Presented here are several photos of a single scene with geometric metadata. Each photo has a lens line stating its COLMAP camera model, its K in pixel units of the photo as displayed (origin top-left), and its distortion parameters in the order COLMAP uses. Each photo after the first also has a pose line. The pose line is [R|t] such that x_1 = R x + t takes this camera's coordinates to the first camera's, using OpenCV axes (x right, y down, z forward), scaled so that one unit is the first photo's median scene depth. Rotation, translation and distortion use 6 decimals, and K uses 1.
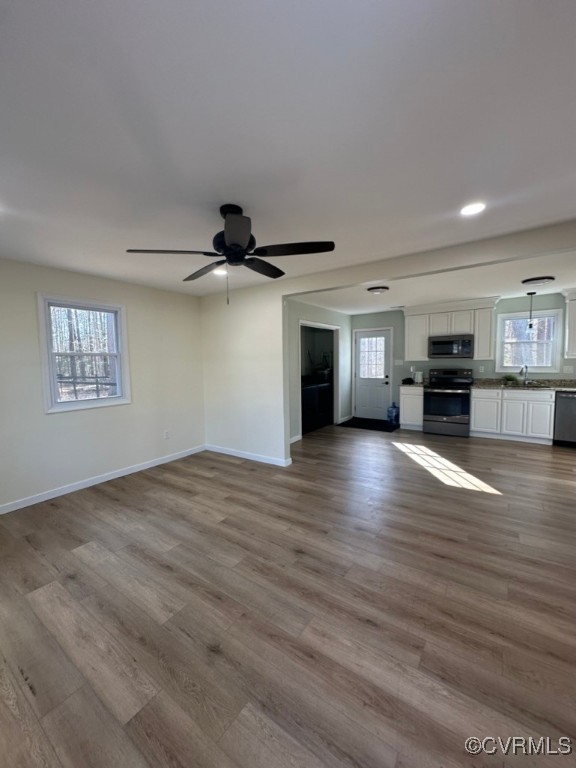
lens RADIAL K [[308.3, 0, 290.1], [0, 308.3, 384.7], [0, 0, 1]] dist [-0.001732, -0.000087]
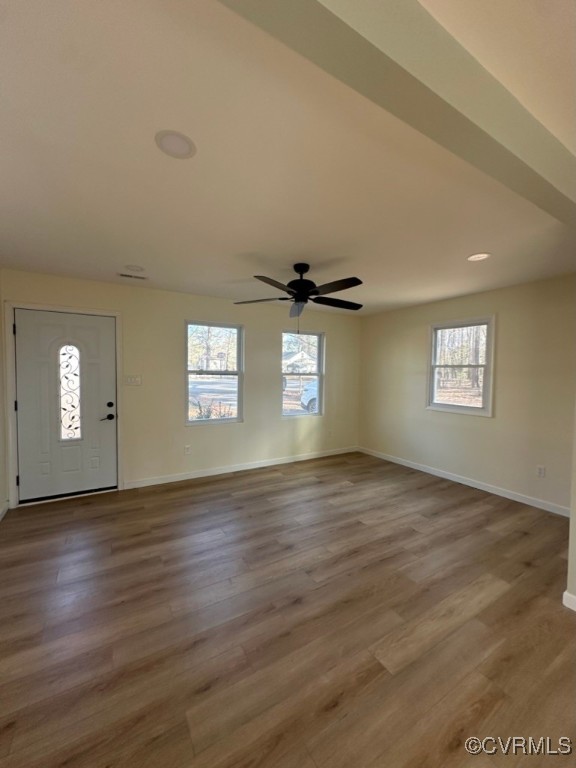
lens RADIAL K [[308.3, 0, 290.3], [0, 308.3, 384.0], [0, 0, 1]] dist [-0.001732, -0.000087]
pose [[-0.412692, 0.048708, -0.909568, 0.759892], [-0.071582, 0.993747, 0.085694, -0.102518], [0.908054, 0.100474, -0.406624, 1.054069]]
